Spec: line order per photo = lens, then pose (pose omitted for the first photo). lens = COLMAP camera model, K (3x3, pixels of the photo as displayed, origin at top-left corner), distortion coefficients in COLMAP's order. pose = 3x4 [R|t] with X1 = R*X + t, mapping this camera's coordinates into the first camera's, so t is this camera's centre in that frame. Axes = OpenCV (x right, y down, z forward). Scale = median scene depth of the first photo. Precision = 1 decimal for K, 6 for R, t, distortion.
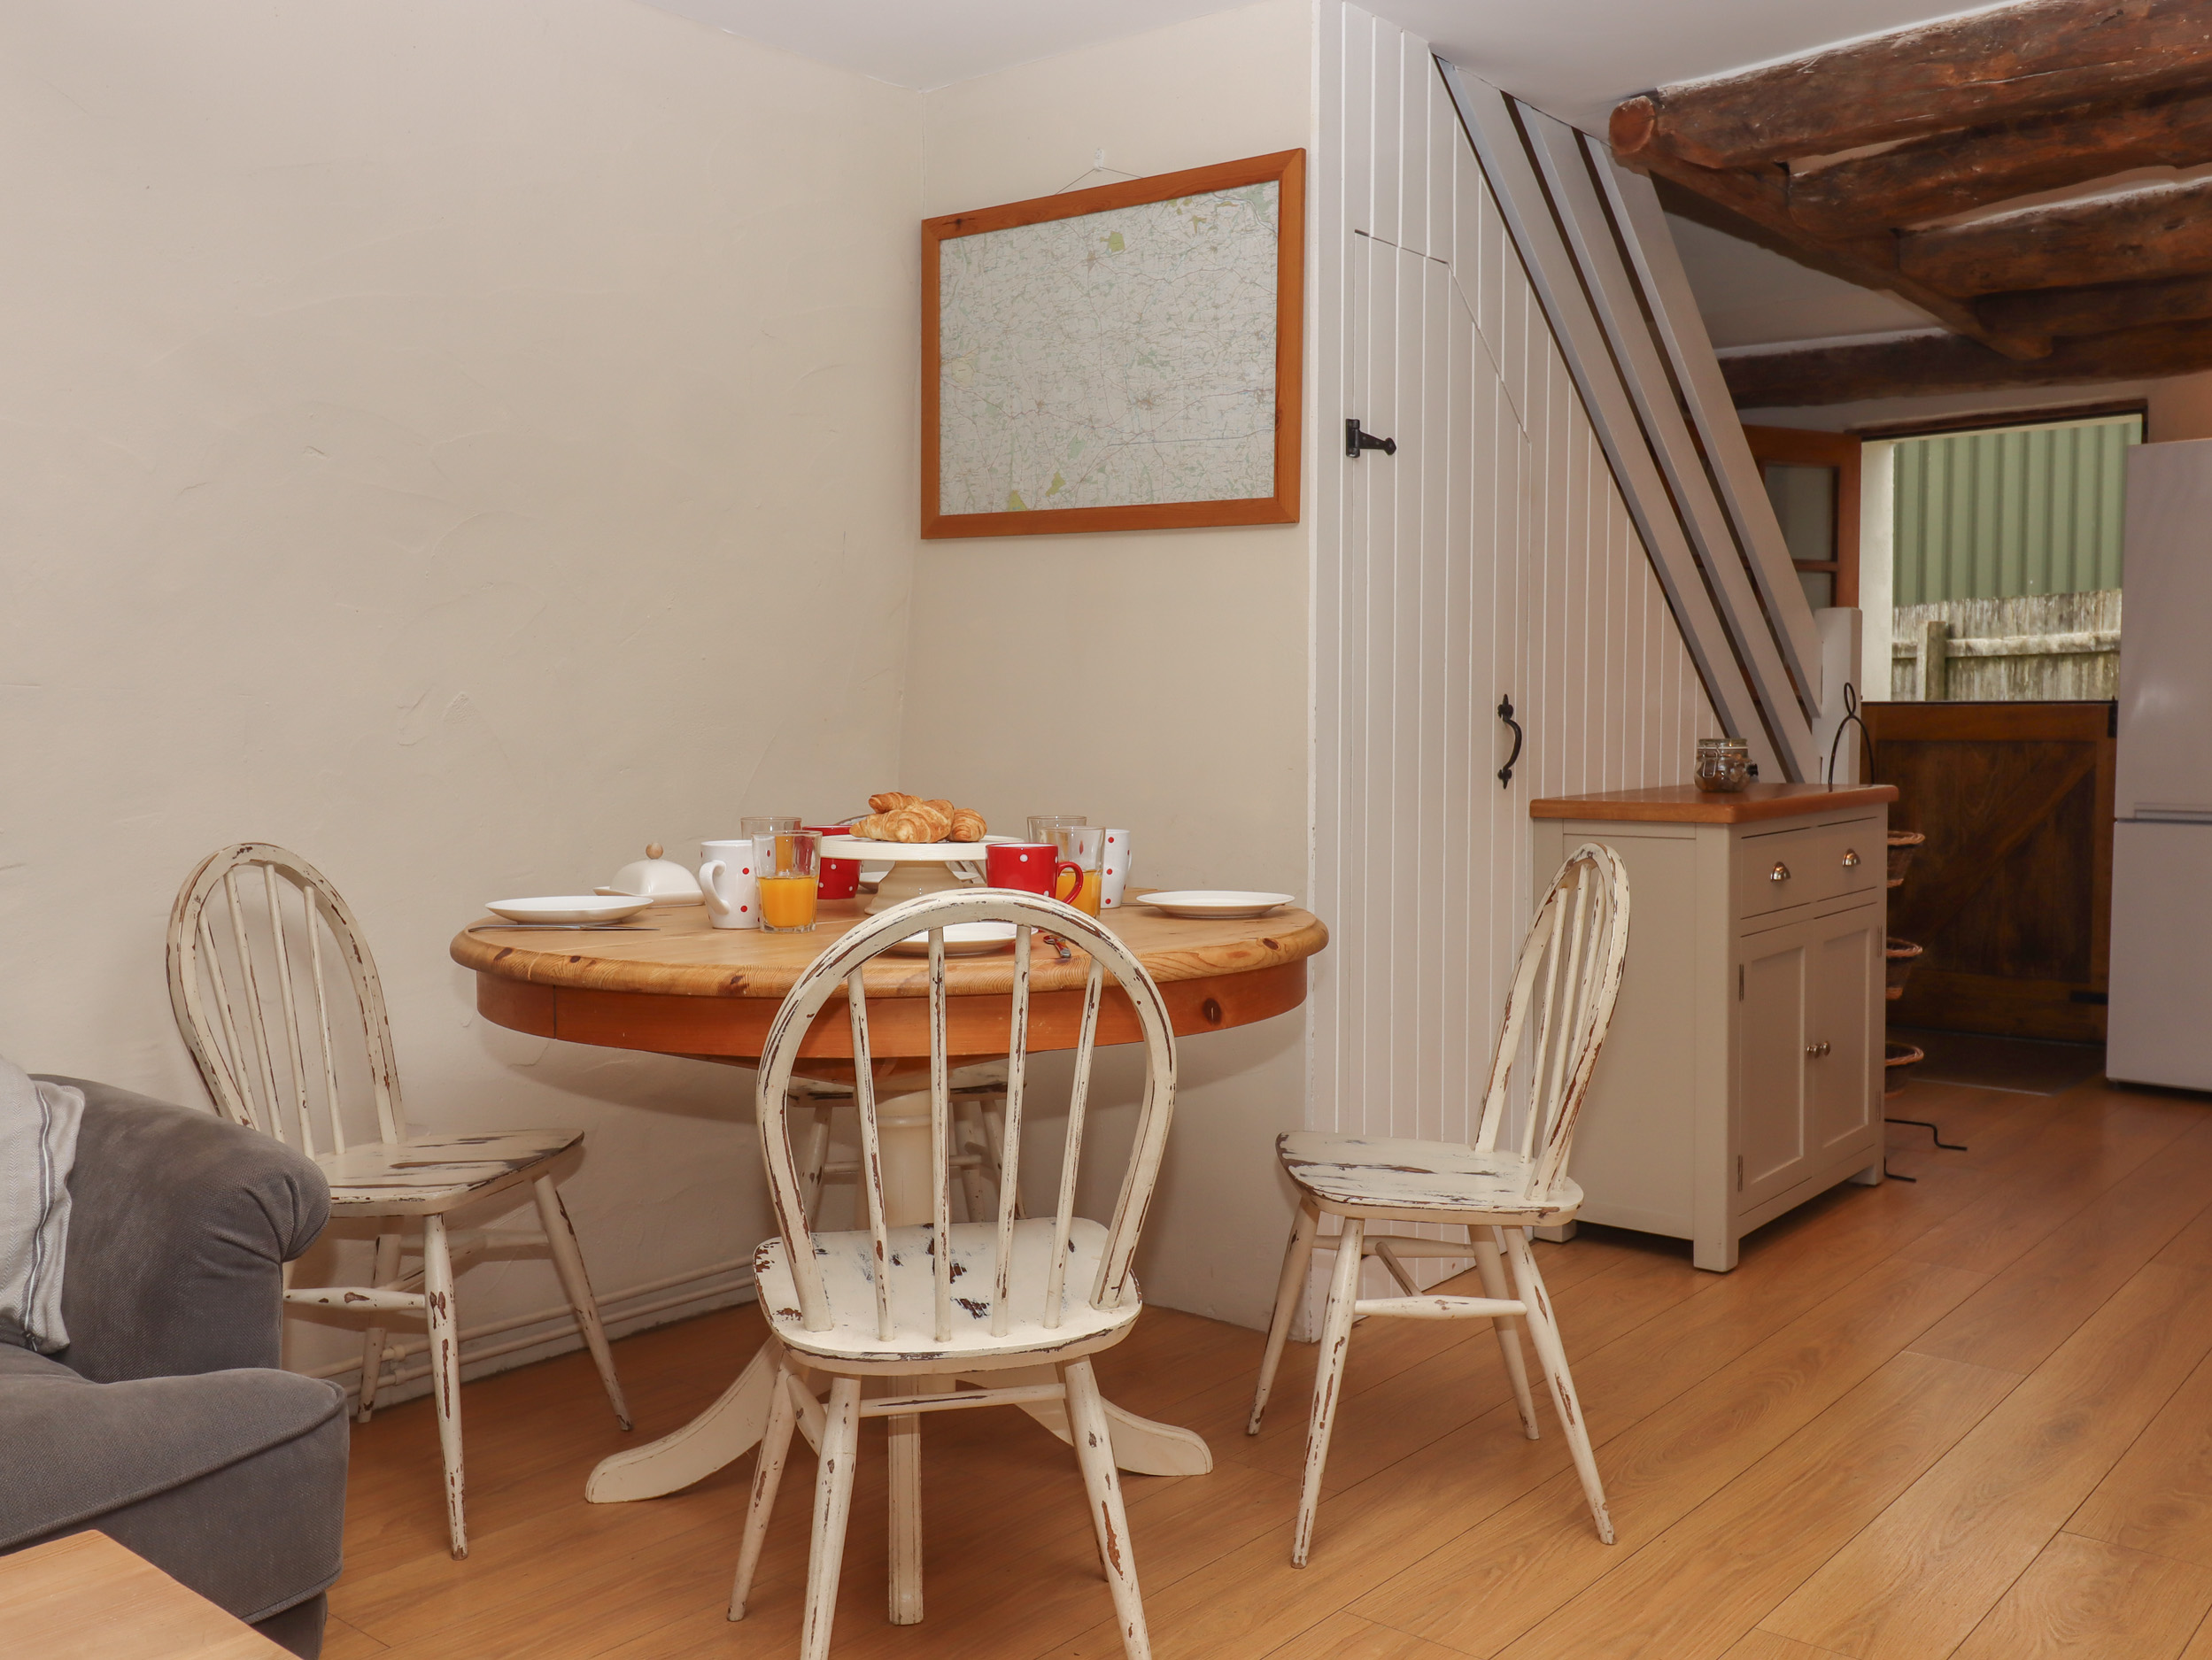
lens RADIAL K [[1944.1, 0, 1118.3], [0, 1944.1, 811.9], [0, 0, 1]] dist [0.014534, -0.008151]
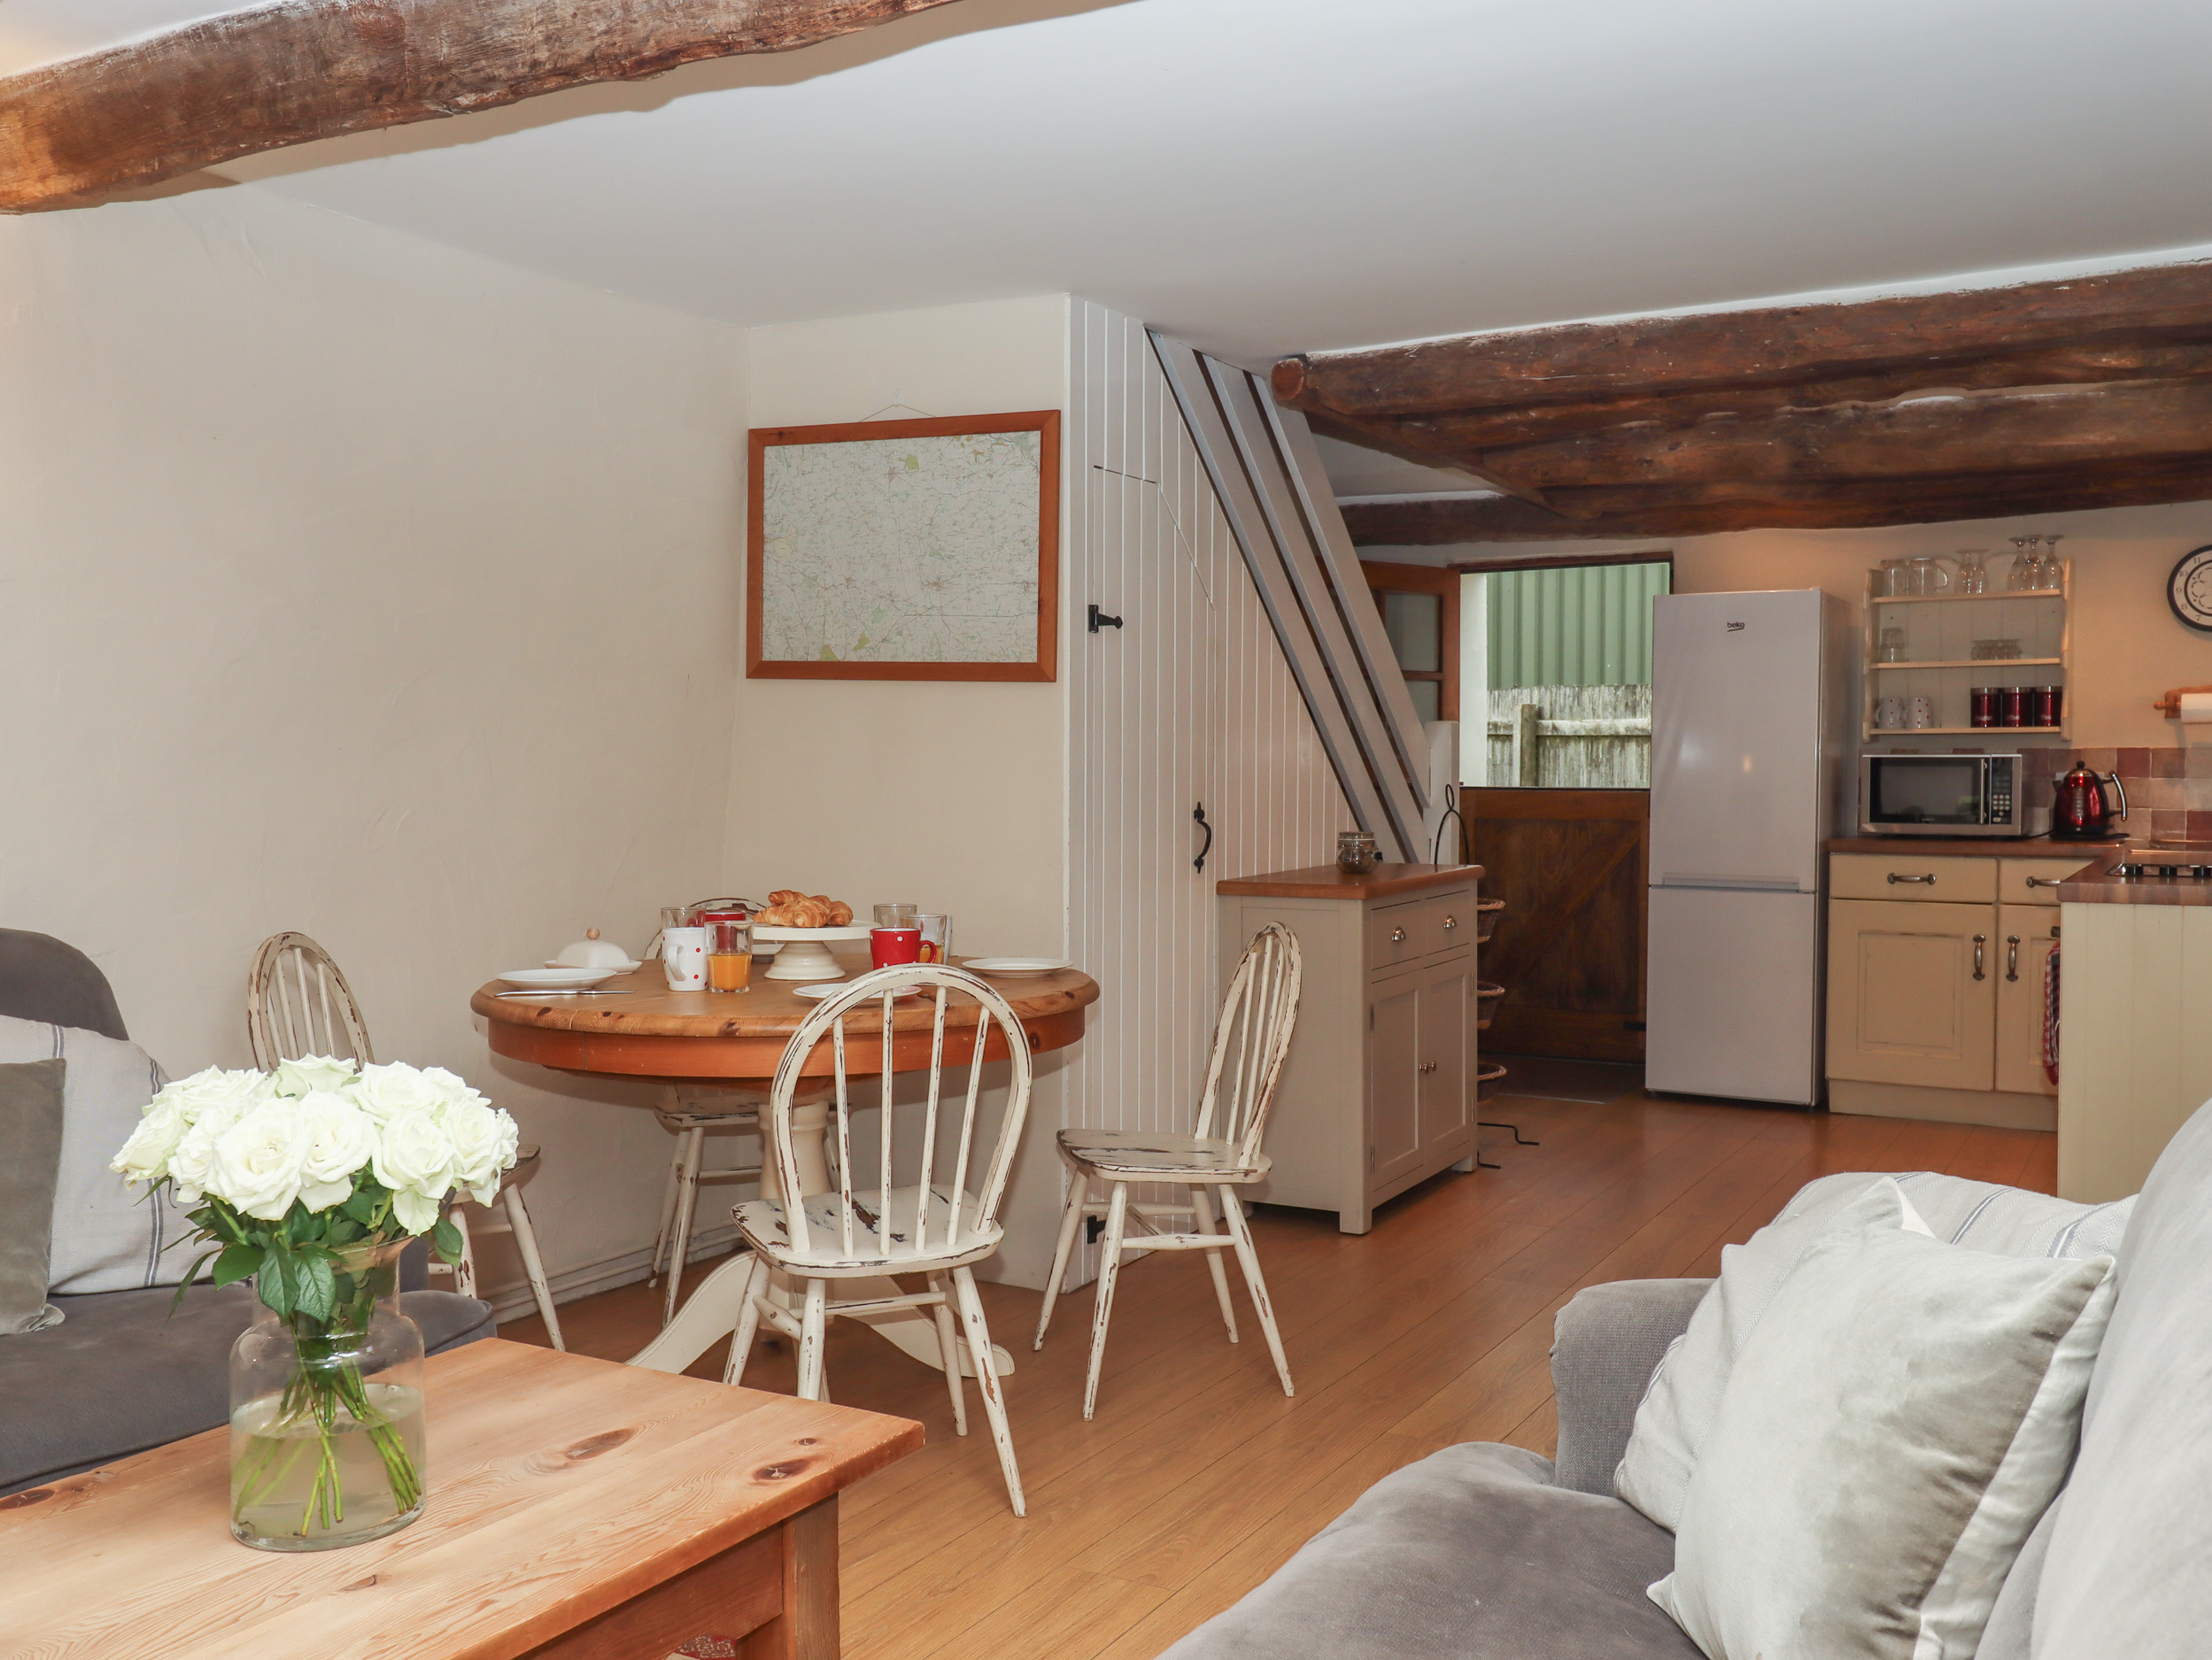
lens RADIAL K [[2035.1, 0, 1108.4], [0, 2035.1, 802.8], [0, 0, 1]] dist [0.010276, -0.000786]
pose [[0.983091, -0.000437, 0.183117, -0.114345], [0.005187, 0.999662, -0.025461, -0.025170], [-0.183044, 0.025980, 0.982761, -0.345736]]
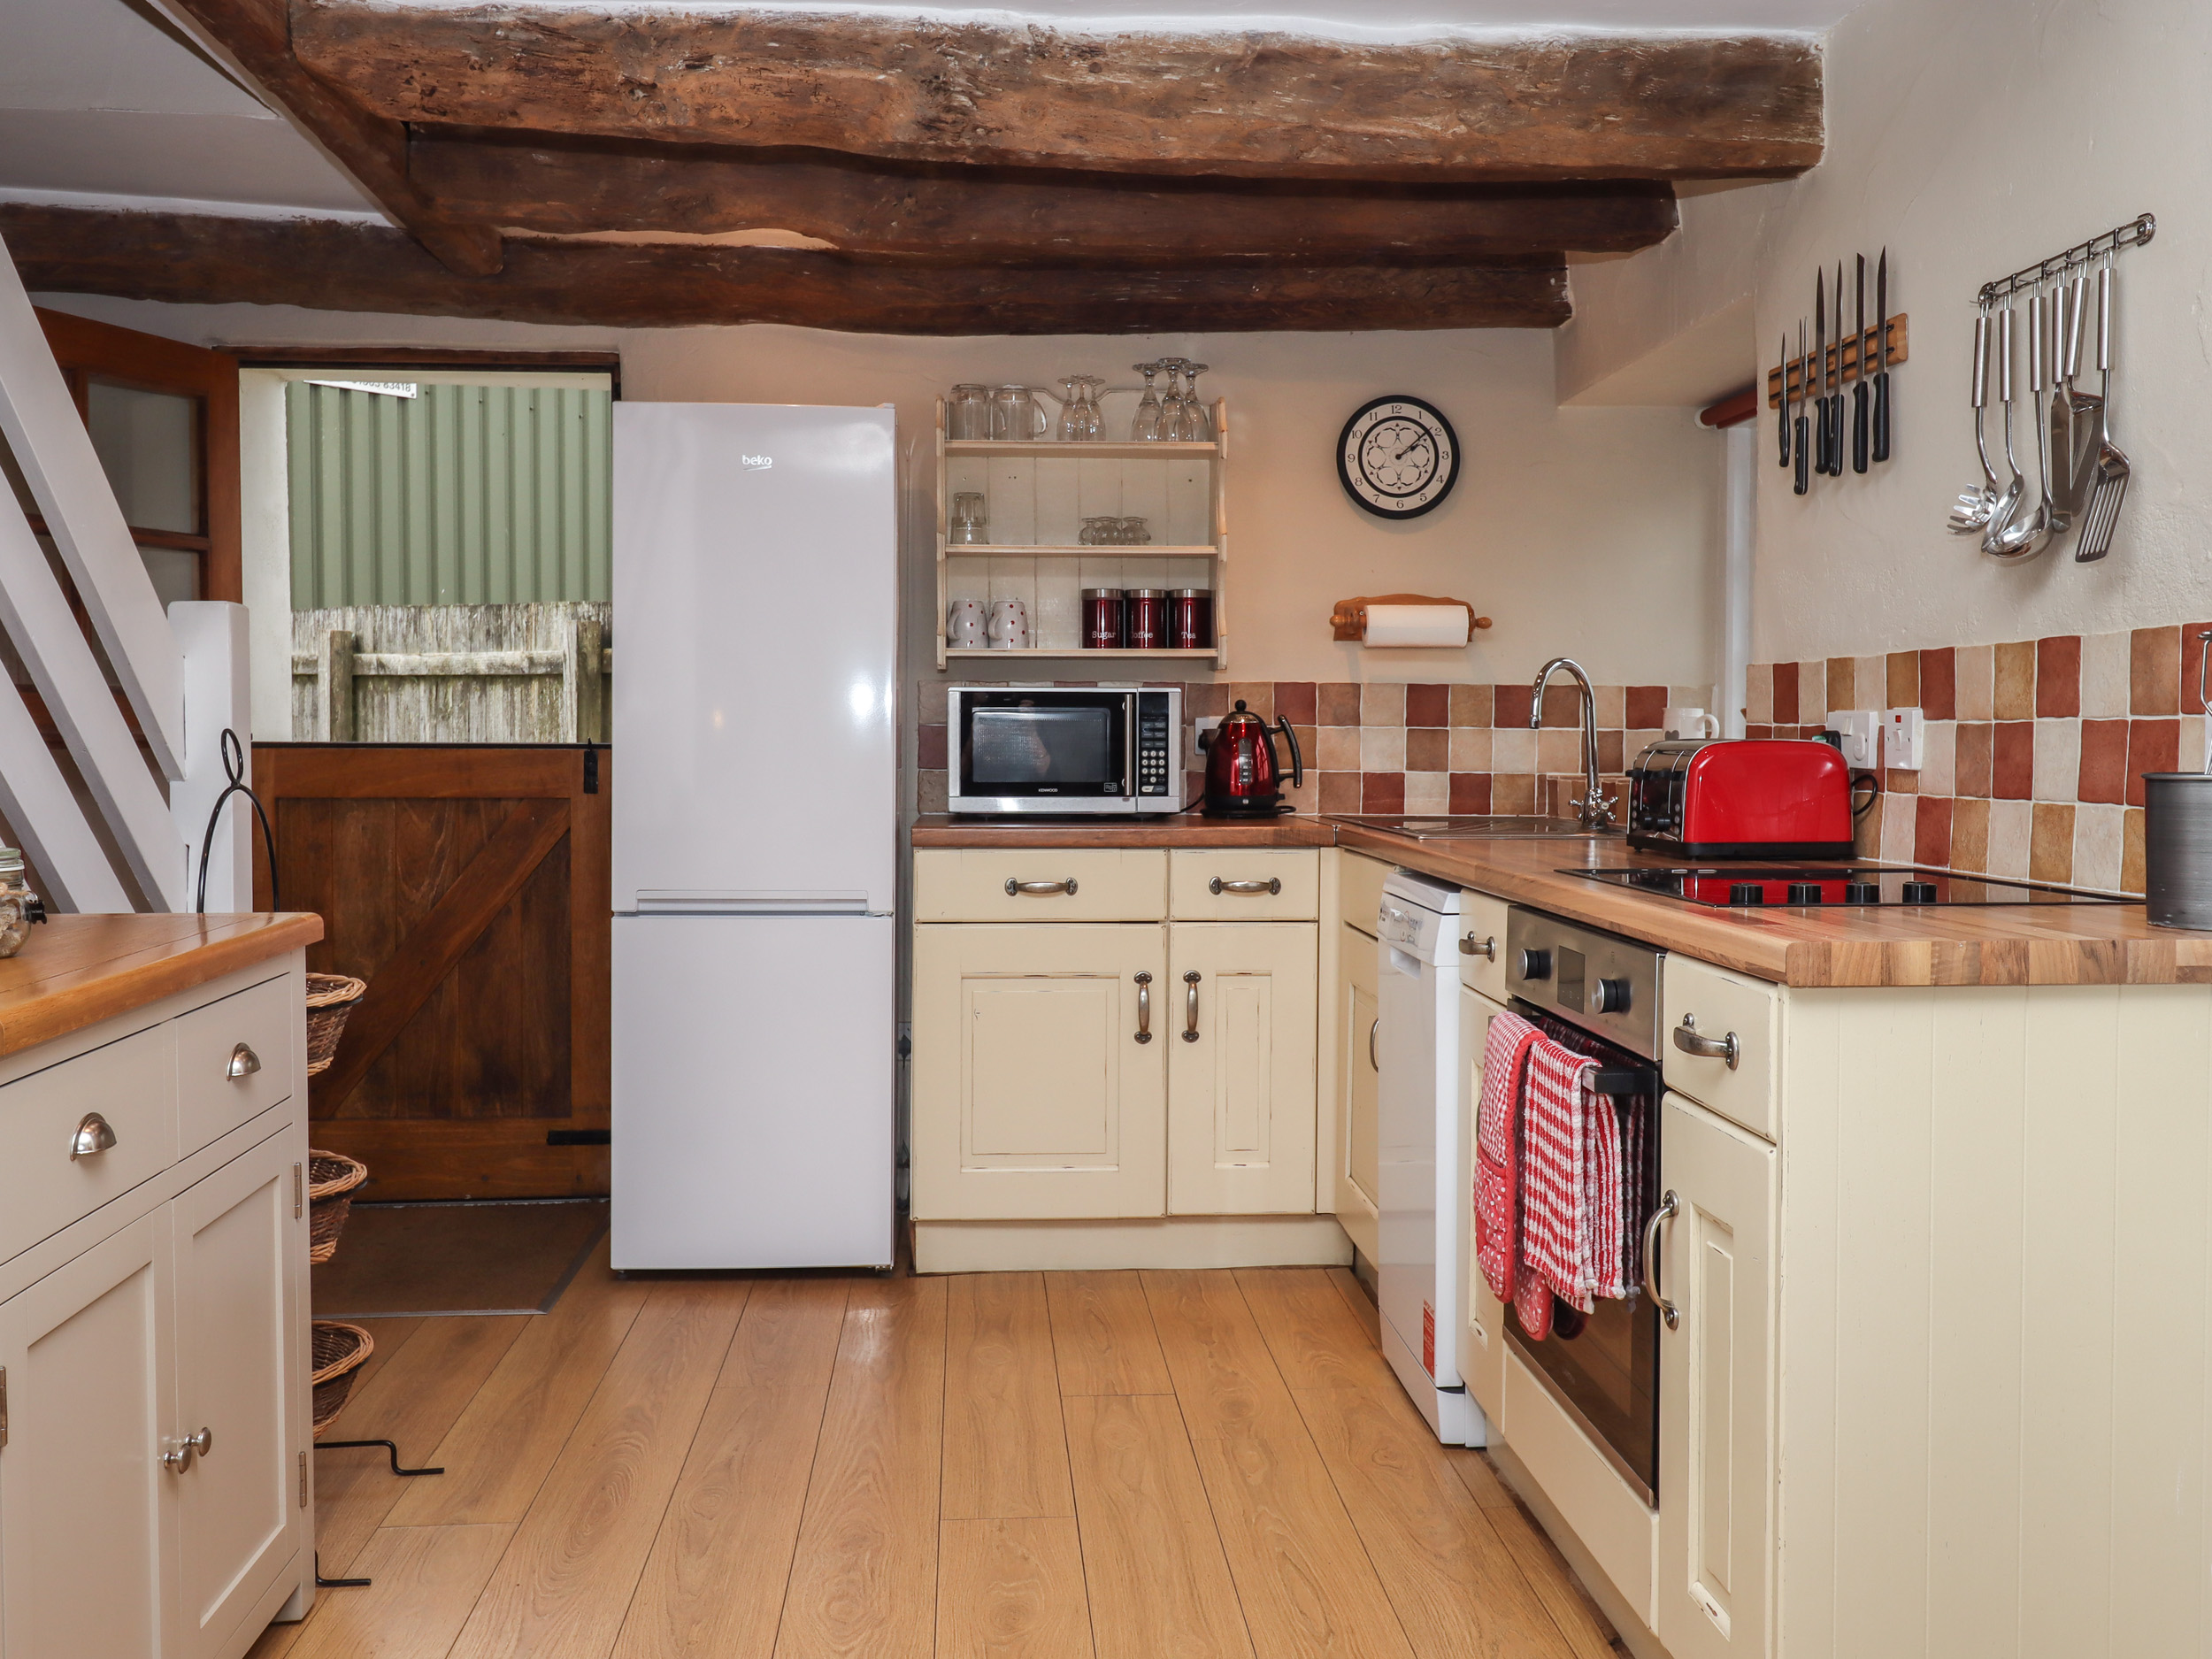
lens RADIAL K [[1944.3, 0, 1118.3], [0, 1944.3, 811.4], [0, 0, 1]] dist [0.014534, -0.008151]
pose [[0.708680, -0.023717, 0.705131, 0.182559], [0.027195, 0.999610, 0.006290, -0.046111], [-0.705006, 0.014718, 0.709049, 0.480870]]
